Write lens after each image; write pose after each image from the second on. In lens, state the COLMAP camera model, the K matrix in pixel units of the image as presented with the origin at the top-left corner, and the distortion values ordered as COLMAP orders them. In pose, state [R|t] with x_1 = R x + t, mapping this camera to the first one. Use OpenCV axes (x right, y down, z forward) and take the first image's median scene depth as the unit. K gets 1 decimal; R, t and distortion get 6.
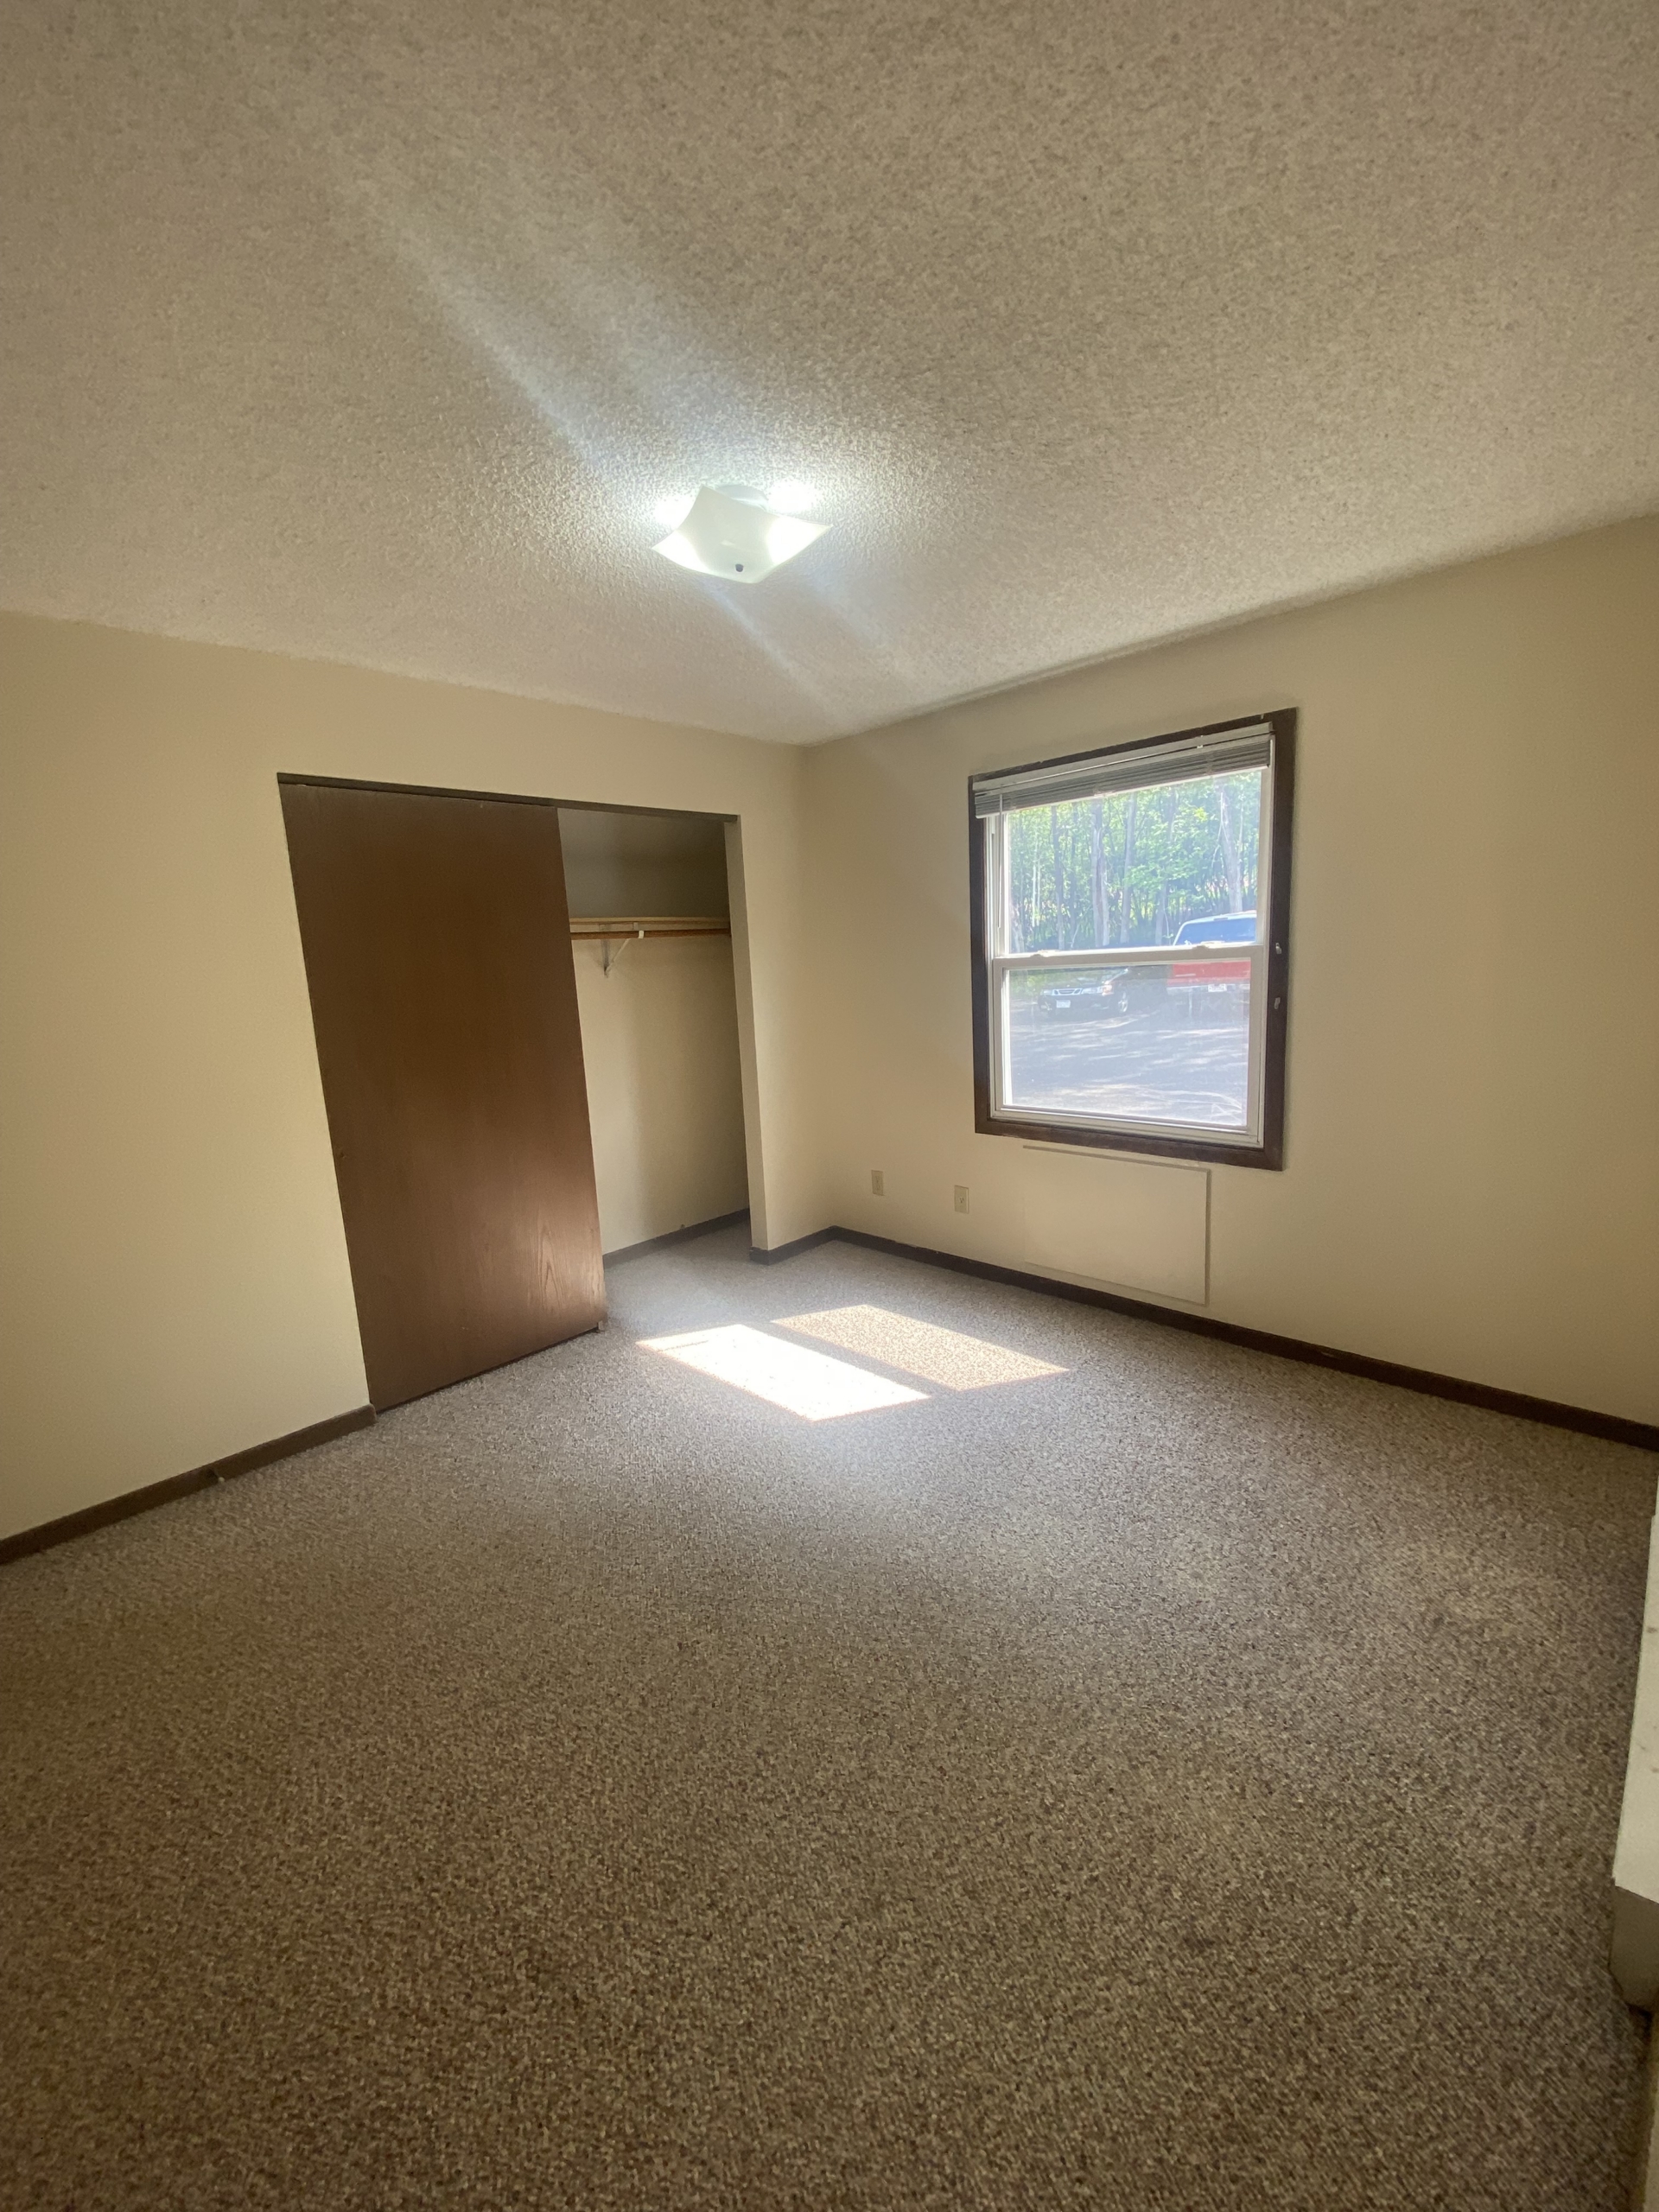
lens RADIAL K [[899.9, 0, 829.5], [0, 899.9, 1106.0], [0, 0, 1]] dist [0.017893, -0.019009]
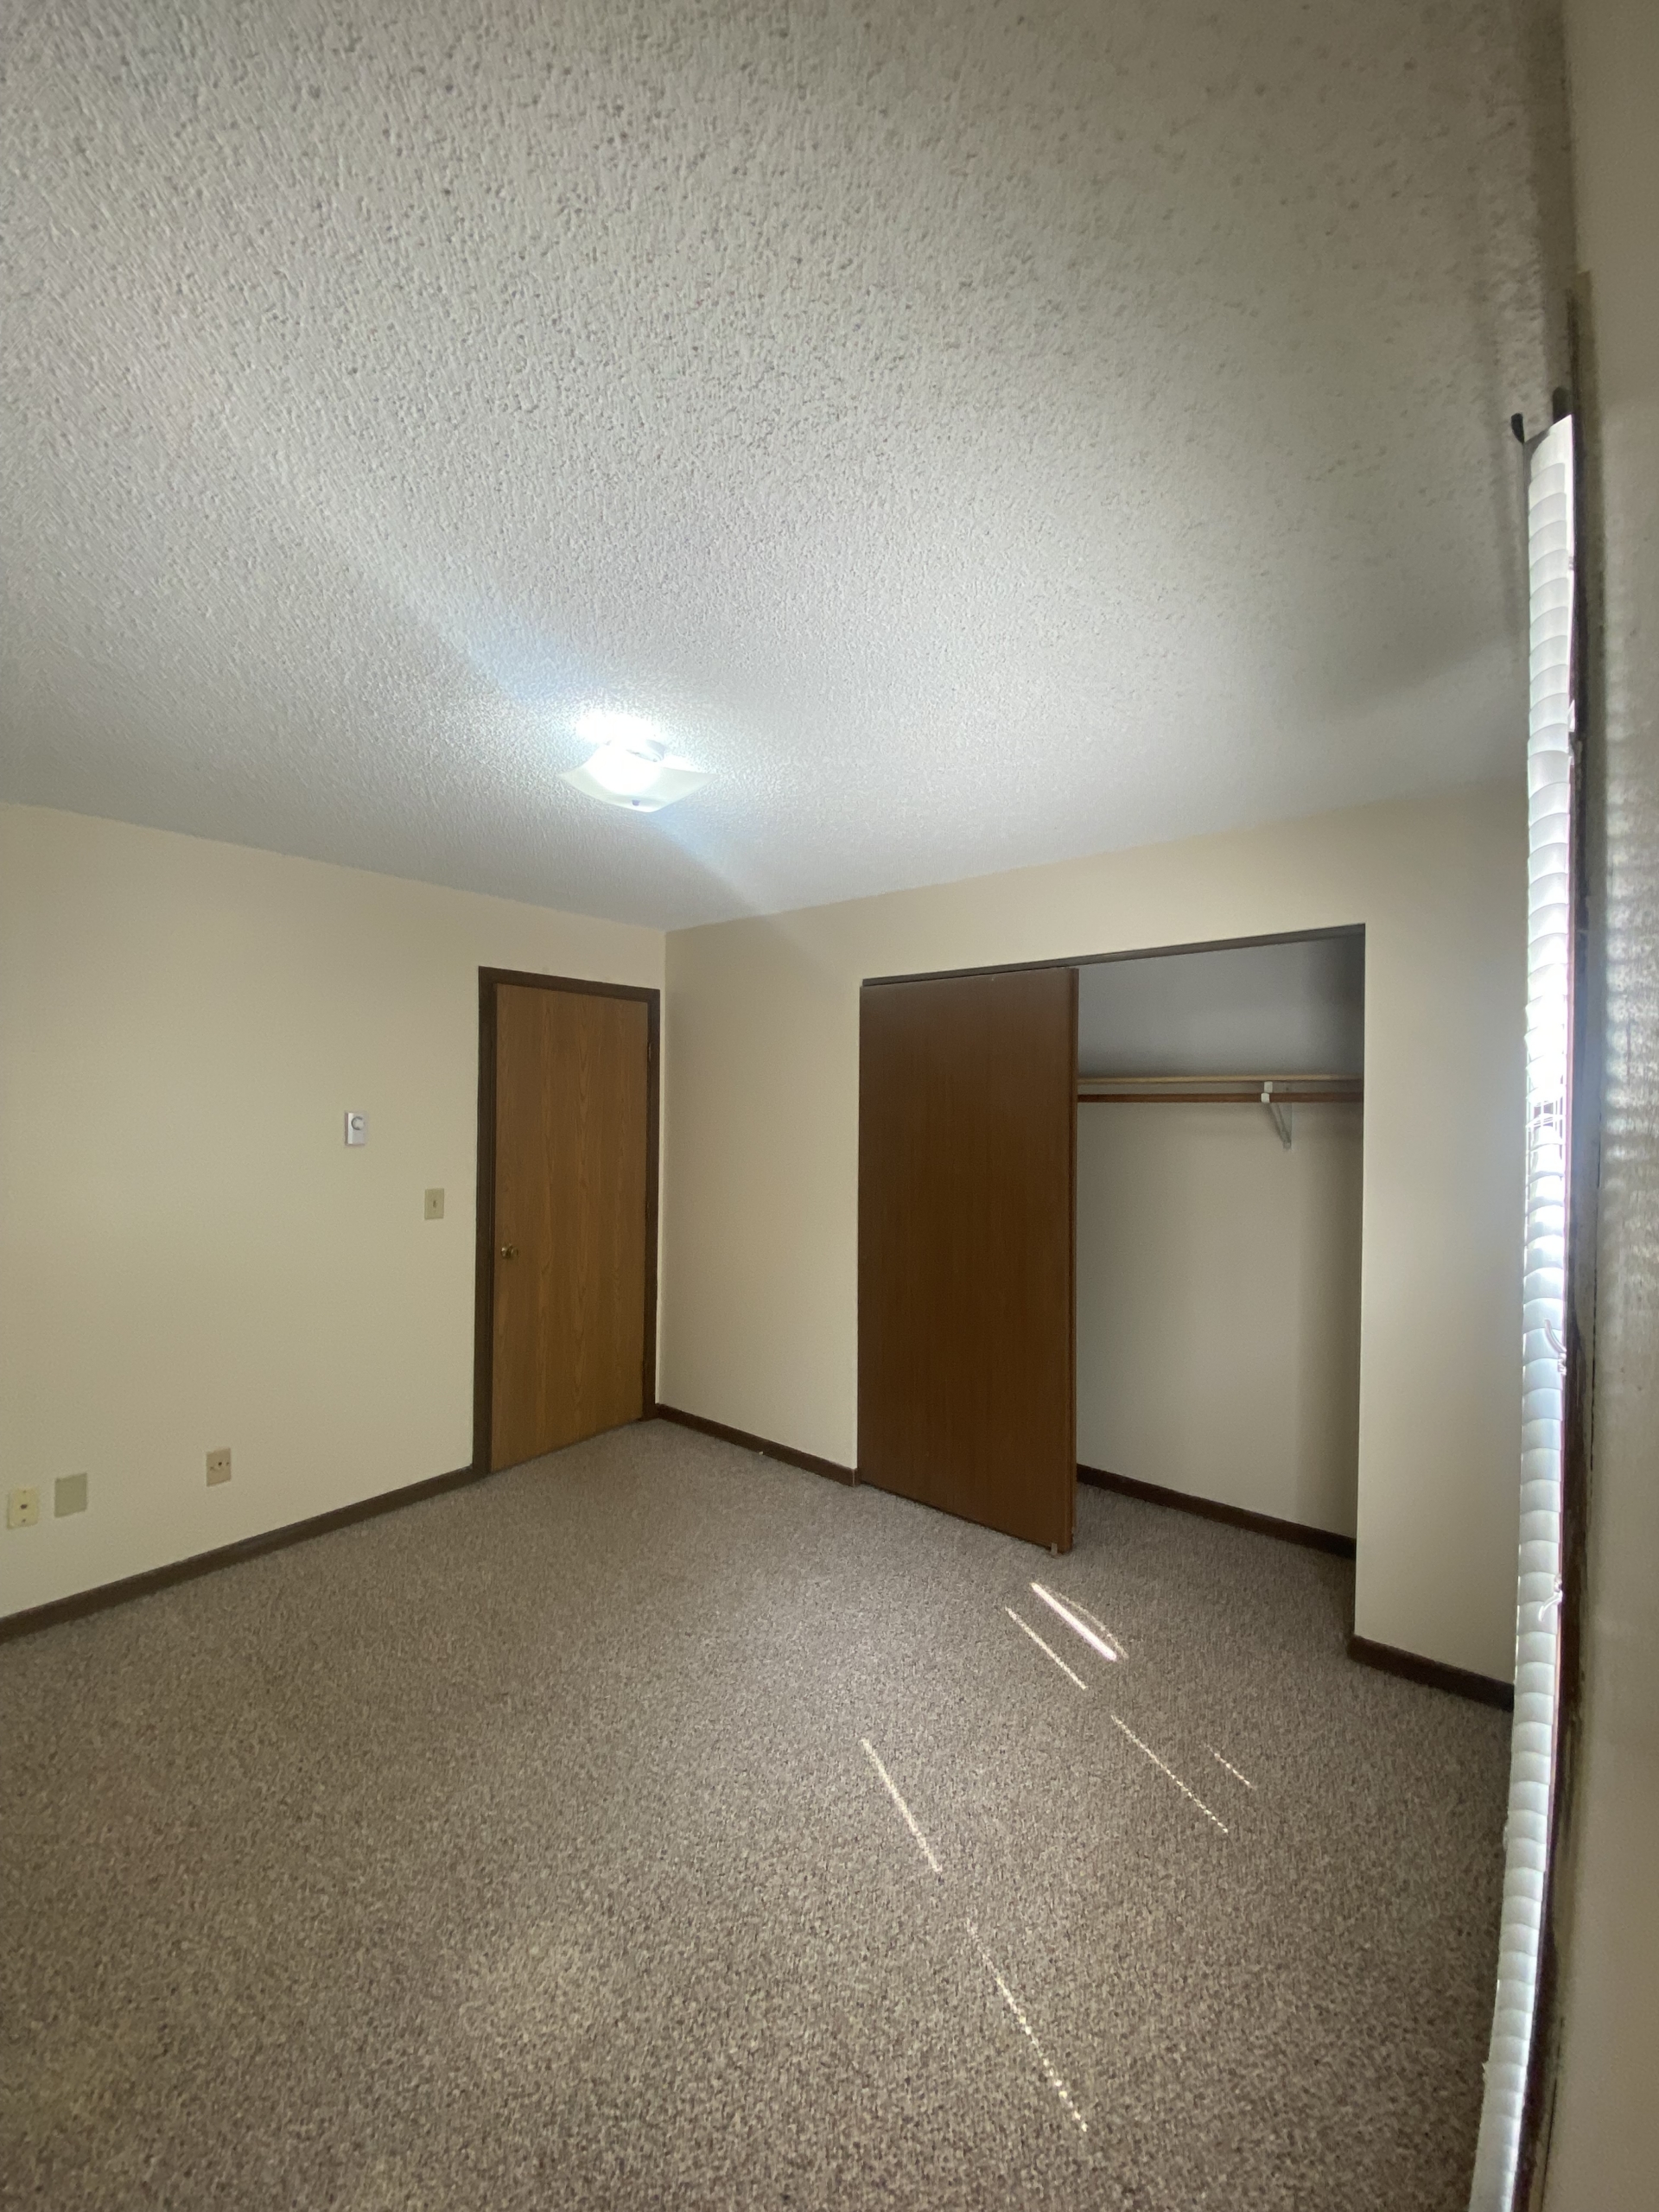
lens RADIAL K [[899.9, 0, 829.5], [0, 899.9, 1106.0], [0, 0, 1]] dist [0.017893, -0.019009]
pose [[0.072383, 0.059875, -0.995578, 1.094052], [-0.182379, 0.982161, 0.045808, -0.328417], [0.980560, 0.178256, 0.082011, 1.269099]]
